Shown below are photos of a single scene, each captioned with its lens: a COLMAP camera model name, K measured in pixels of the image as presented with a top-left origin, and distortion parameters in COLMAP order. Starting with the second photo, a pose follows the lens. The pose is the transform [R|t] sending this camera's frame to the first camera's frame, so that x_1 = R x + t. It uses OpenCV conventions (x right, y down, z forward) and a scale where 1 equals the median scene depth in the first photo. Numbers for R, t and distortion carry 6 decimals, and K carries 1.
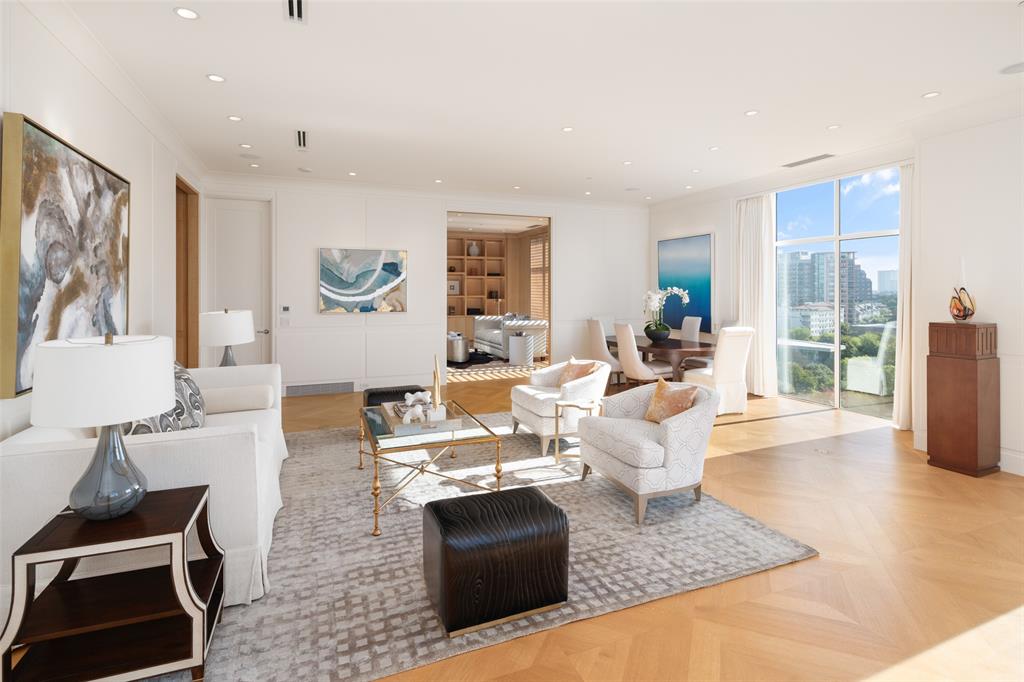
lens RADIAL K [[503.7, 0, 506.4], [0, 503.7, 287.4], [0, 0, 1]] dist [0.000103, -0.000179]
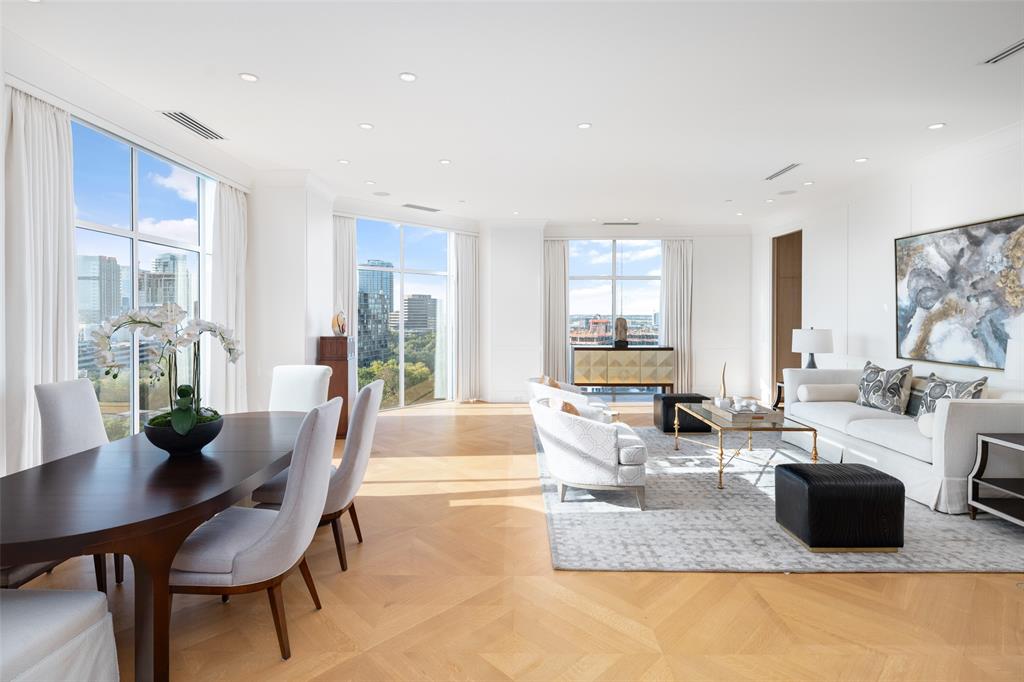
lens RADIAL K [[496.4, 0, 510.6], [0, 496.4, 314.9], [0, 0, 1]] dist [0.000086, -0.000900]
pose [[-0.925377, 0.000205, 0.379049, -0.058707], [-0.002302, 0.999978, -0.006161, 0.010299], [-0.379042, -0.006573, -0.925356, 1.231717]]
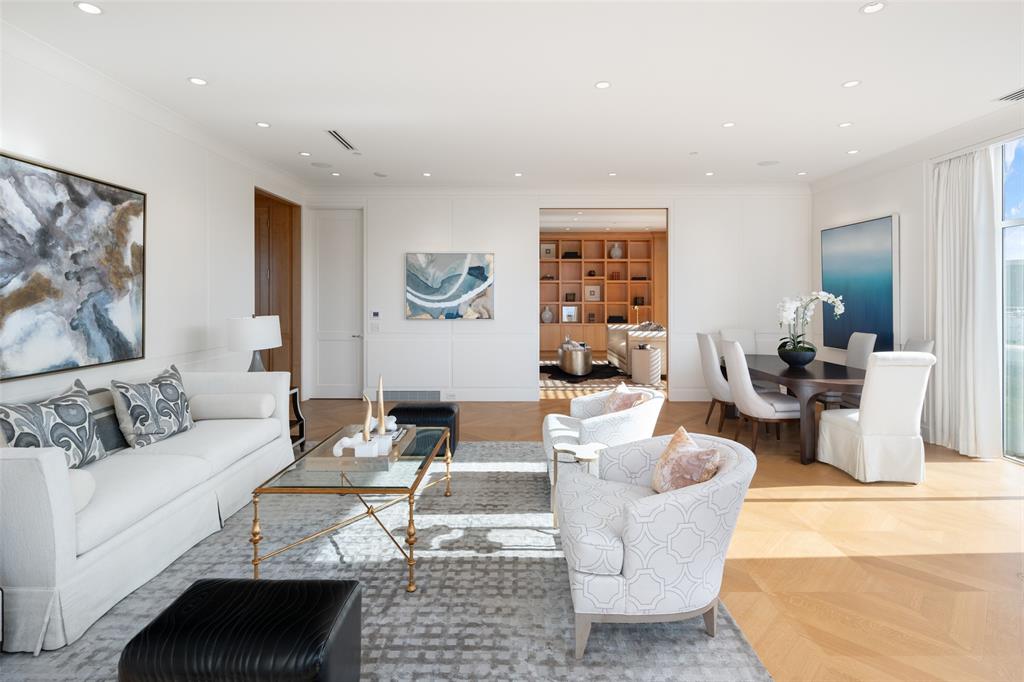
lens RADIAL K [[501.8, 0, 511.1], [0, 501.8, 295.1], [0, 0, 1]] dist [-0.000637, -0.000319]
pose [[0.927545, -0.000619, -0.373710, 0.184250], [0.001927, 0.999993, 0.003126, 0.001281], [0.373706, -0.003620, 0.927540, 0.162615]]
